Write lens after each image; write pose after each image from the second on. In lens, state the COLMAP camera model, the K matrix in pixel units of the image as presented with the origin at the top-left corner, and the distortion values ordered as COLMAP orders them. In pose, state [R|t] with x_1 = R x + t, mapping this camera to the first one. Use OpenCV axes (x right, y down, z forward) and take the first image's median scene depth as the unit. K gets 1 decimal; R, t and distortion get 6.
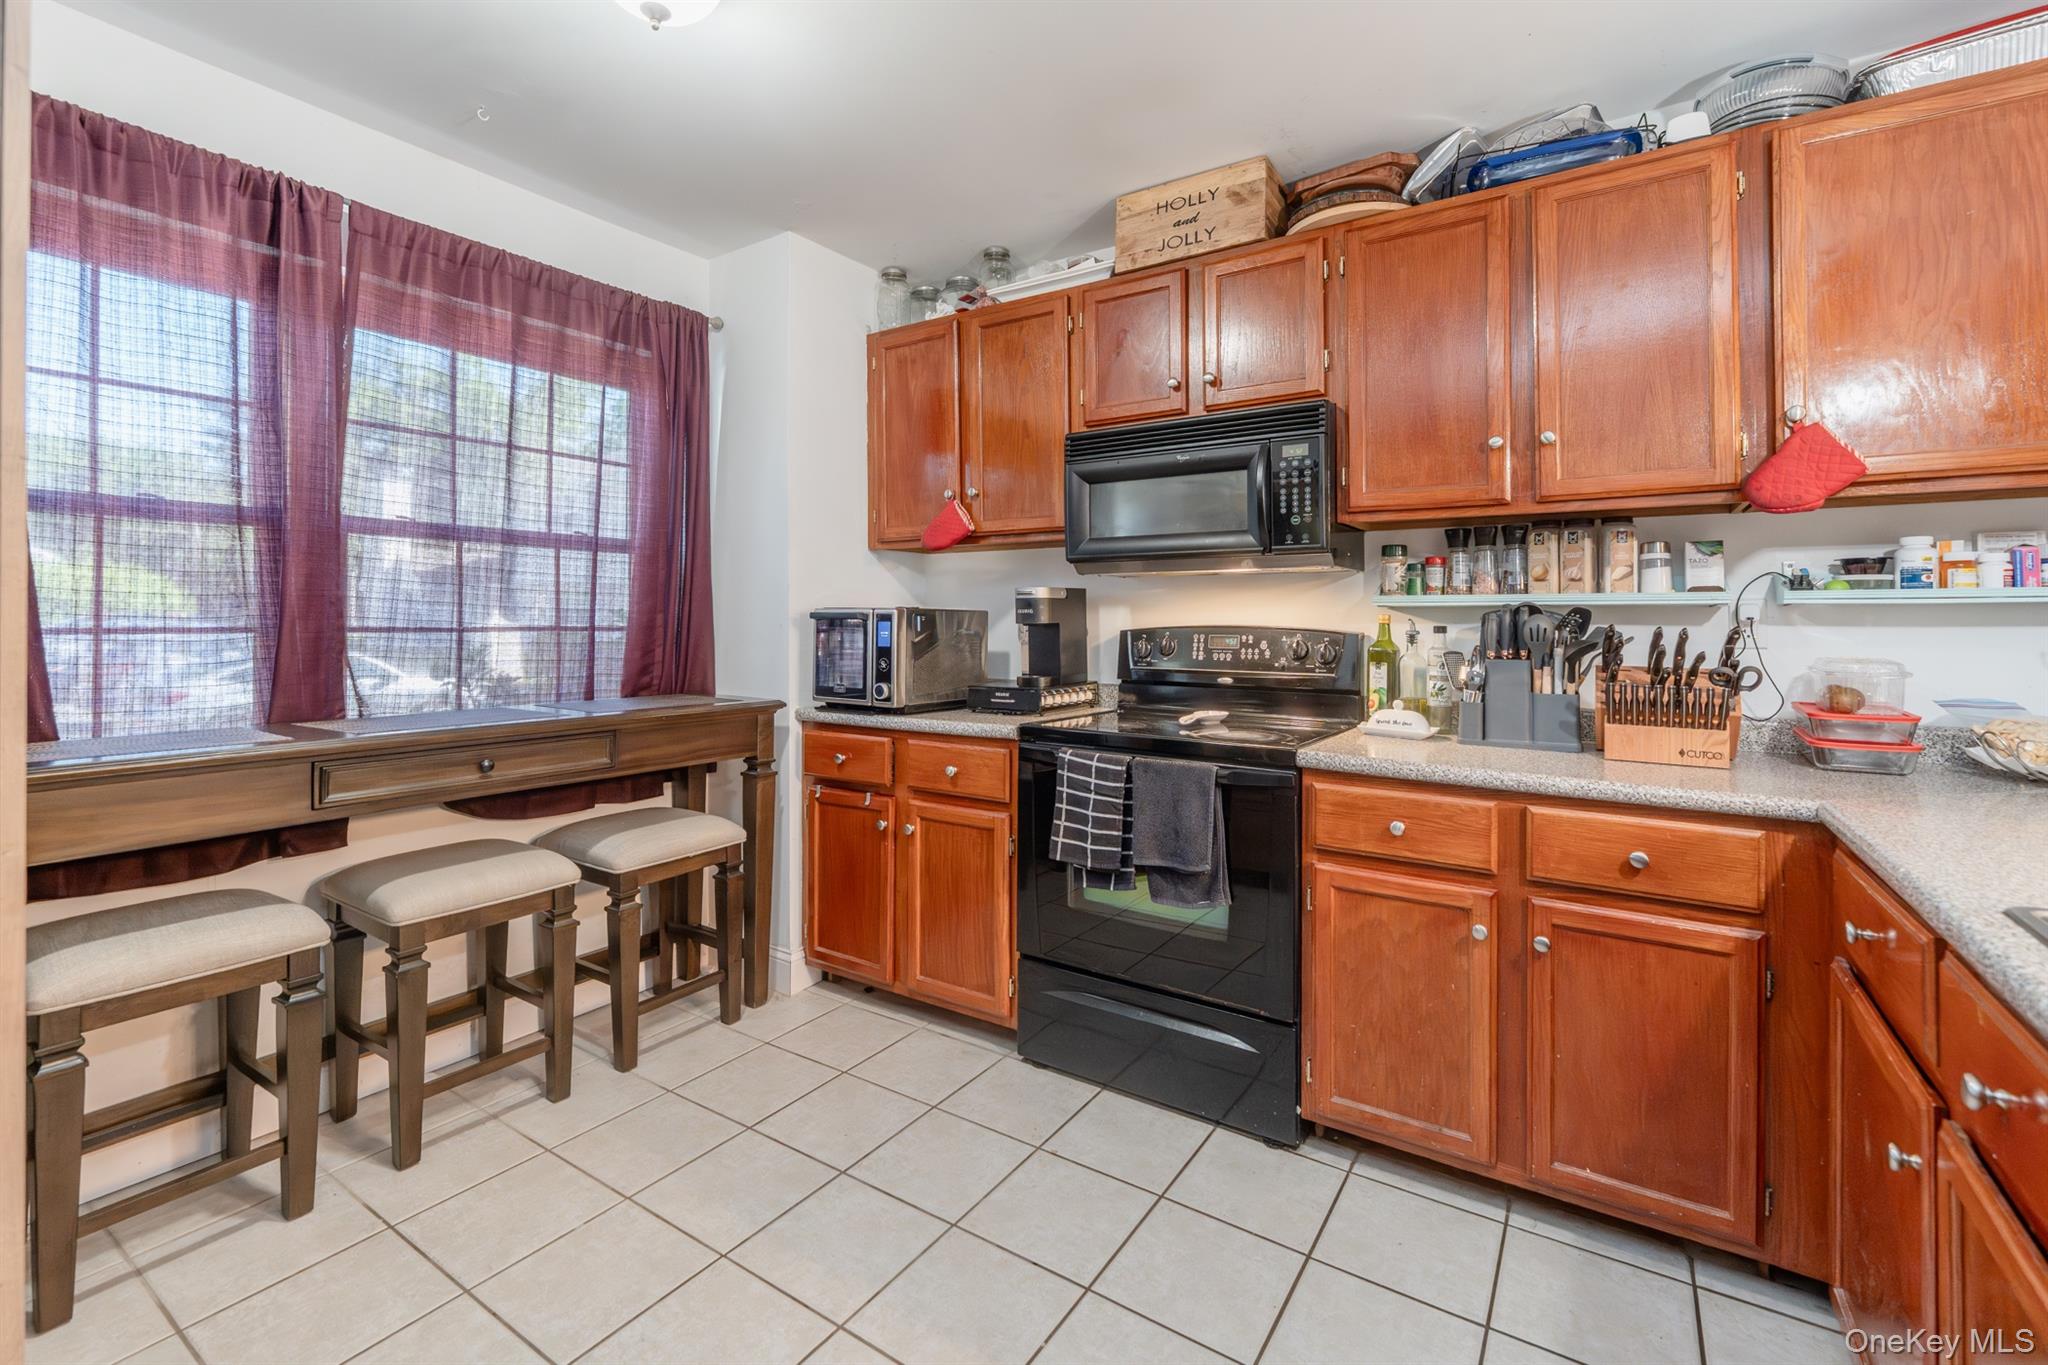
lens RADIAL K [[866.8, 0, 1065.5], [0, 866.8, 614.9], [0, 0, 1]] dist [-0.000698, -0.000705]
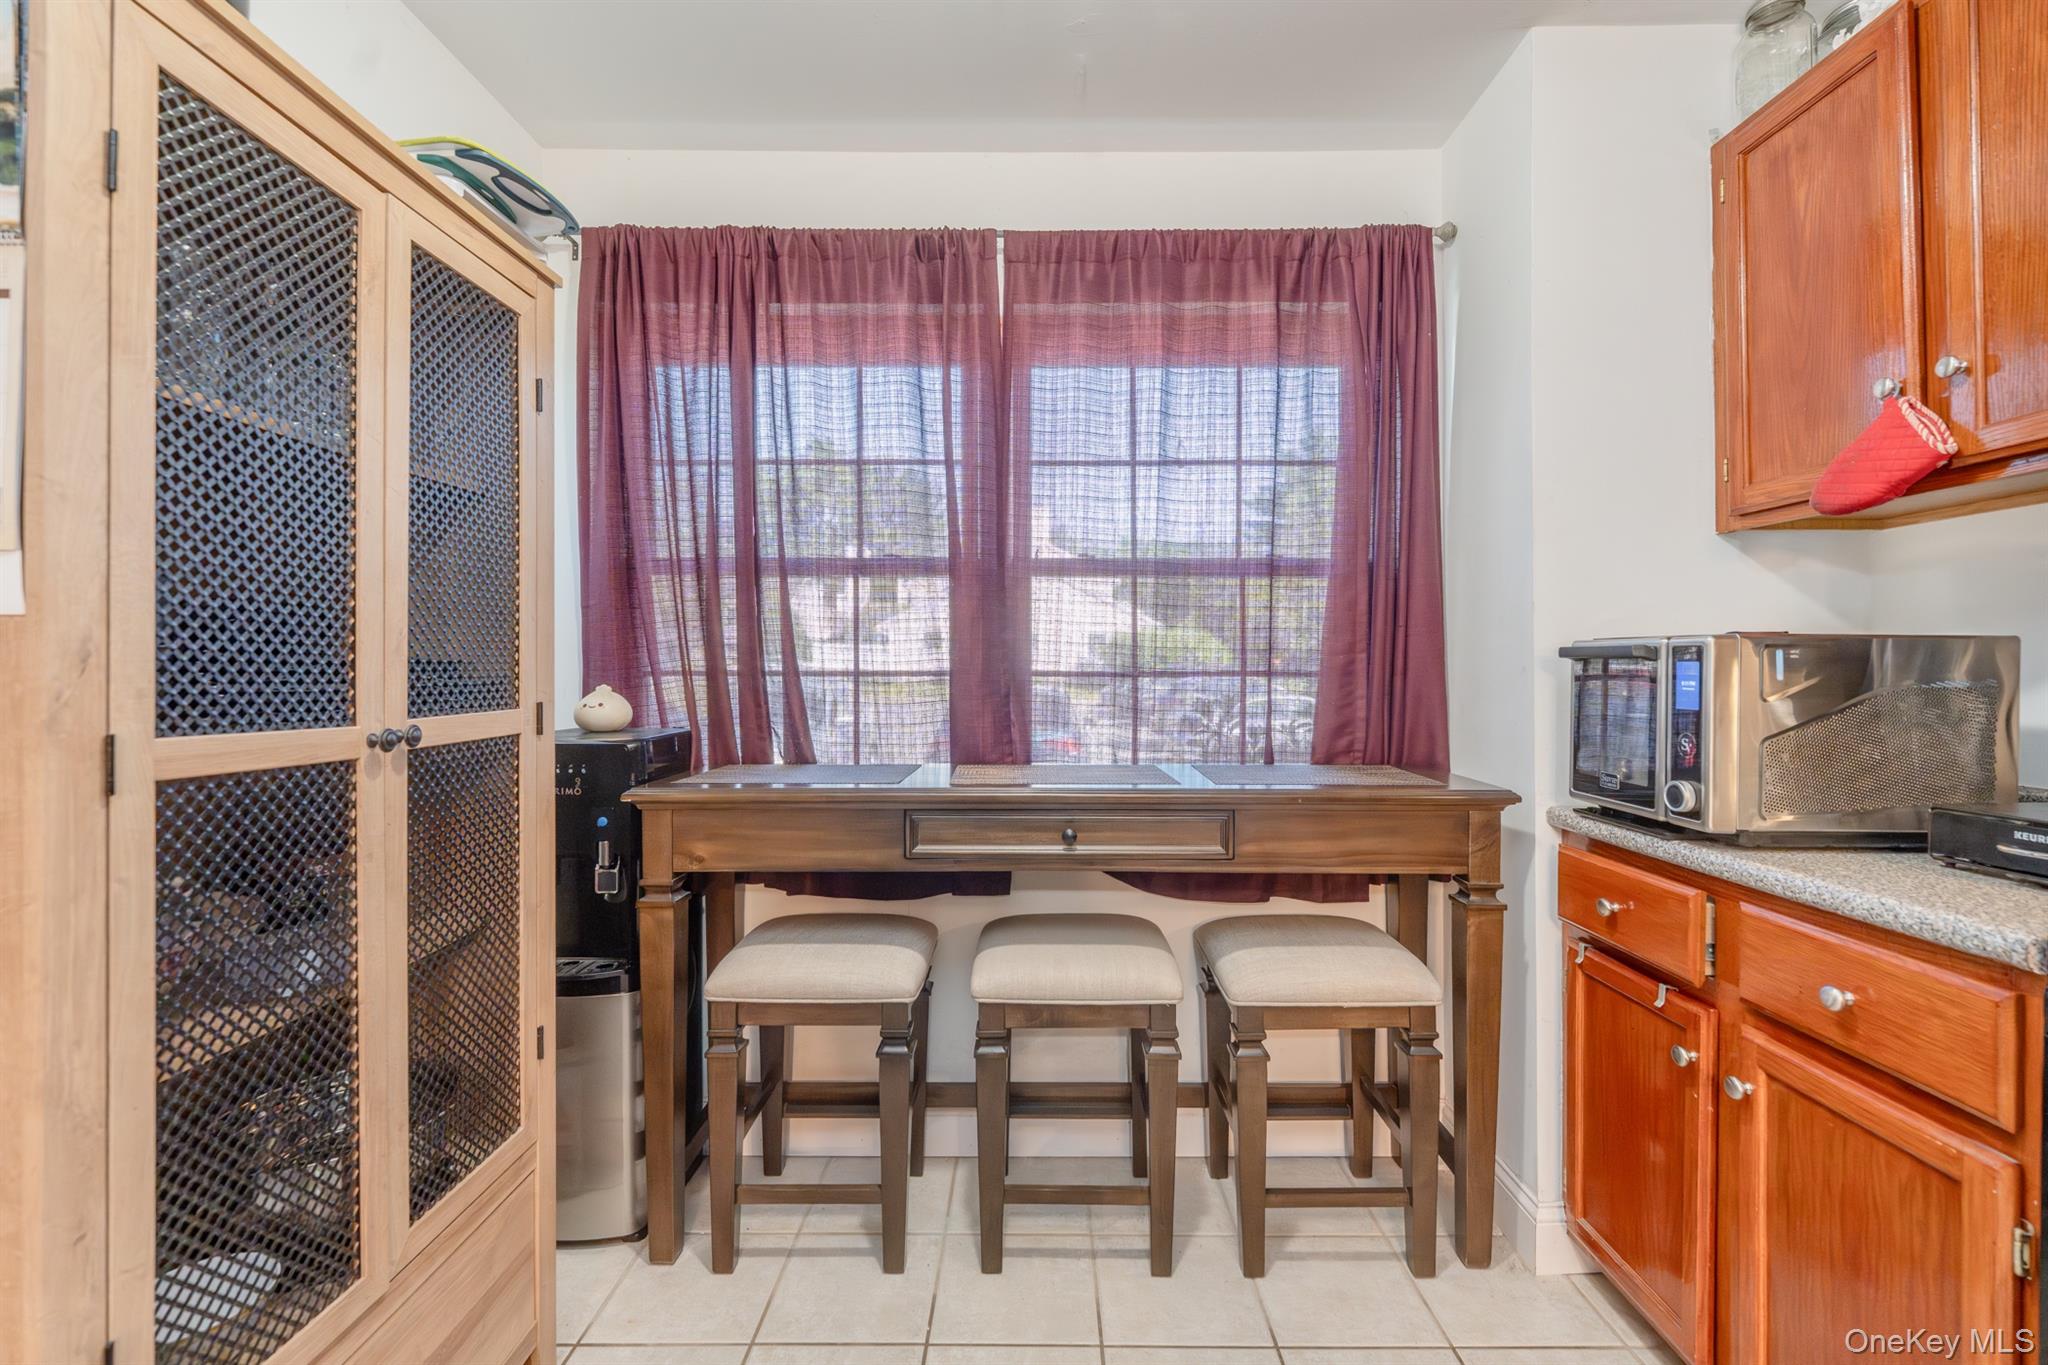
lens RADIAL K [[902.6, 0, 1039.4], [0, 902.6, 670.1], [0, 0, 1]] dist [-0.001392, -0.000136]
pose [[0.522652, -0.001220, -0.852545, 0.050687], [0.007377, 0.999968, 0.003092, 0.009447], [0.852514, -0.007905, 0.522644, 0.442798]]
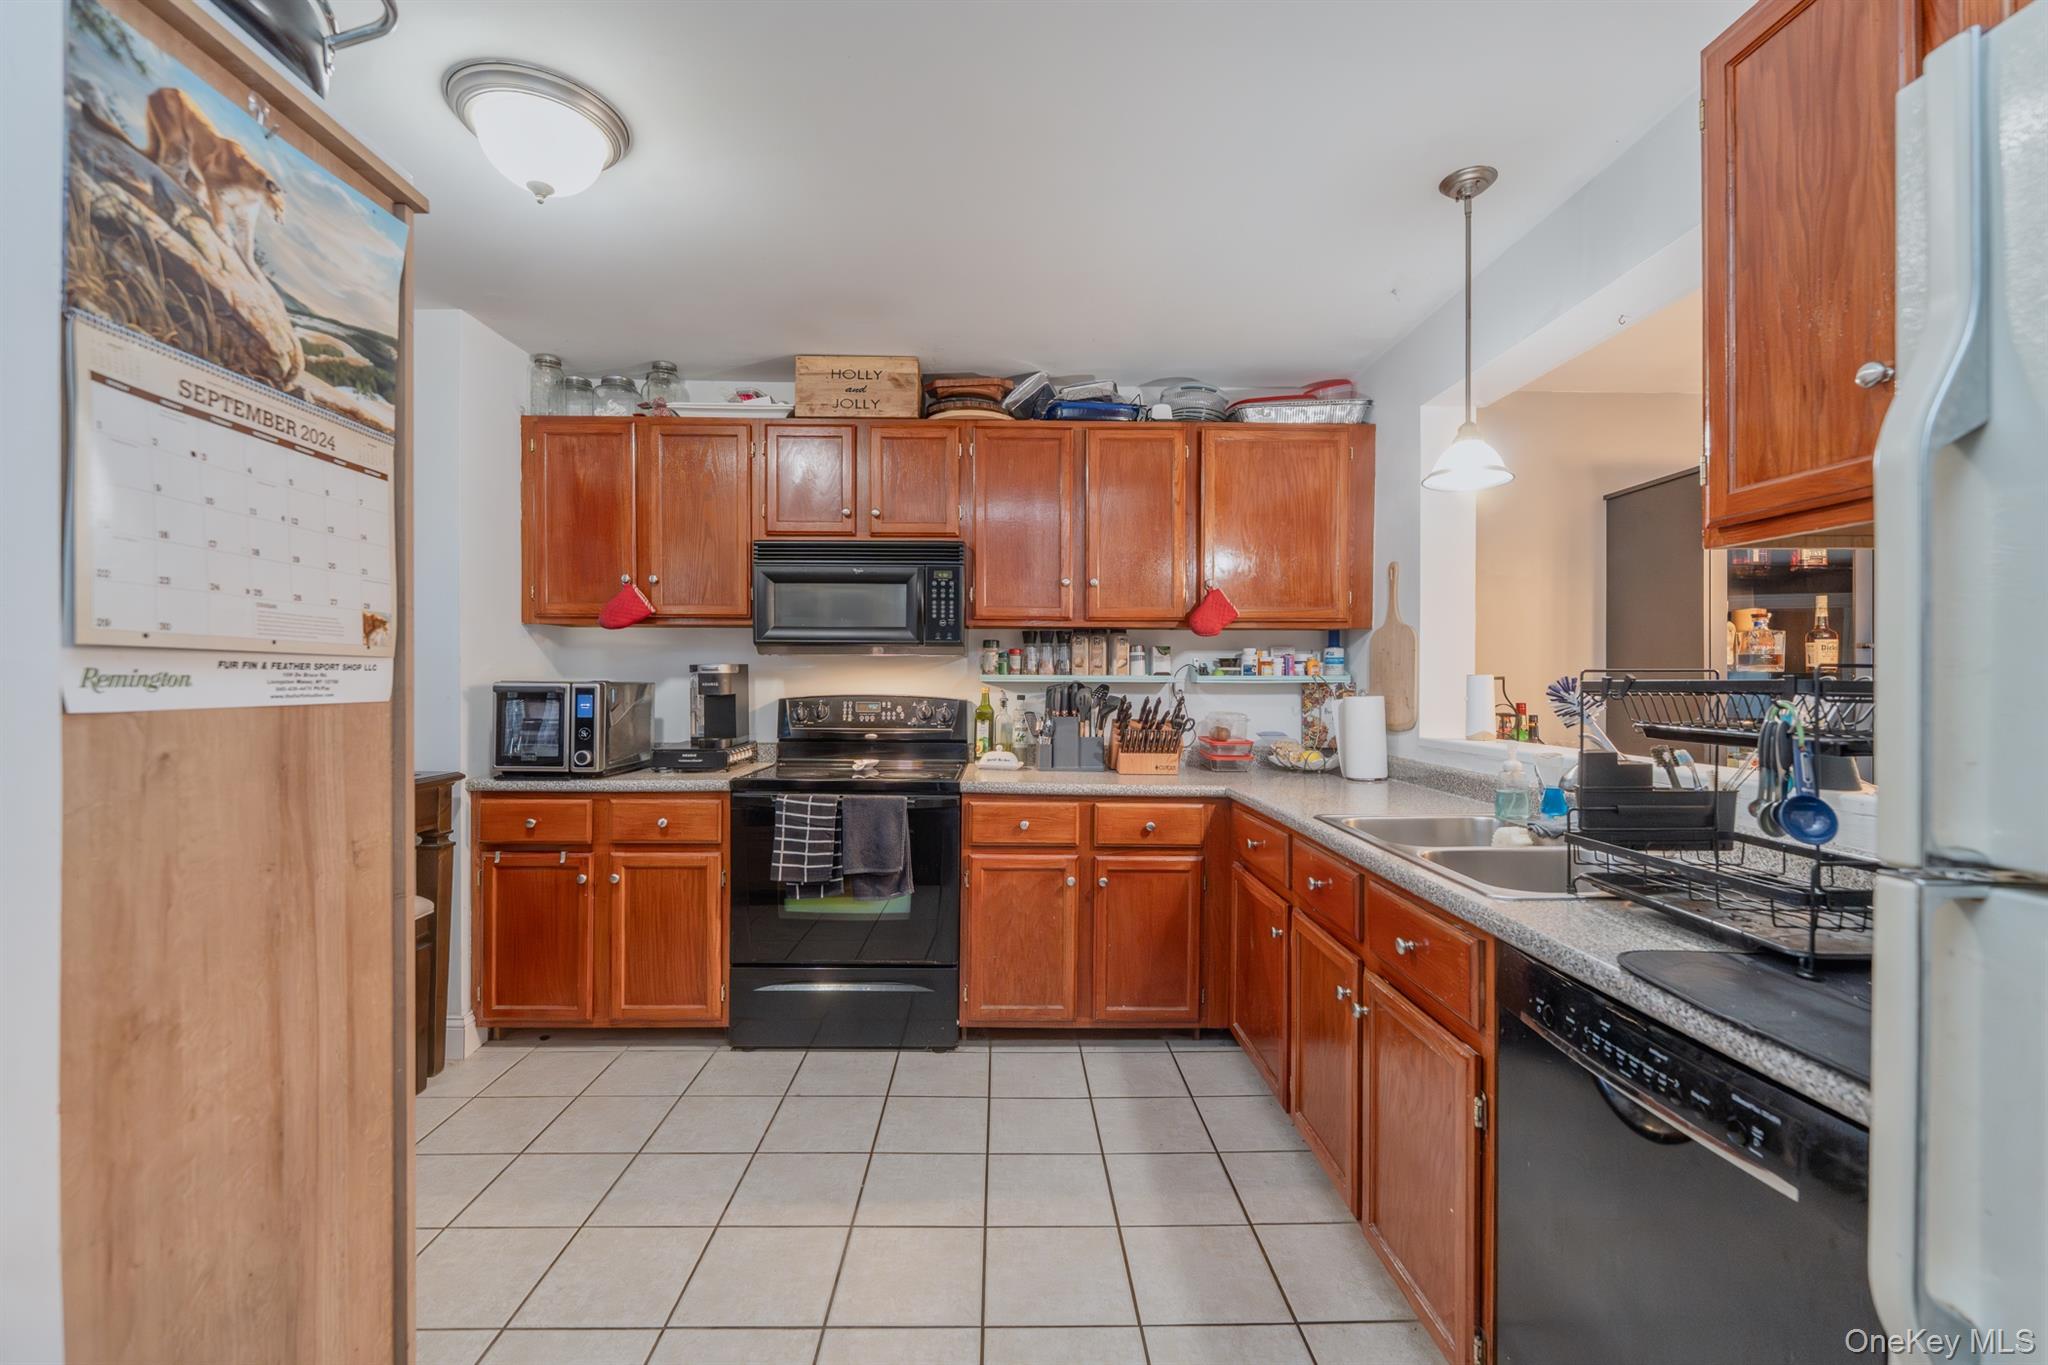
lens RADIAL K [[815.9, 0, 1024.0], [0, 815.9, 682.5], [0, 0, 1]] dist [0.000119, -0.000041]
pose [[0.835288, -0.001544, 0.549810, -0.352405], [-0.006418, 0.999901, 0.012559, -0.027493], [-0.549775, -0.014019, 0.835195, -0.197013]]
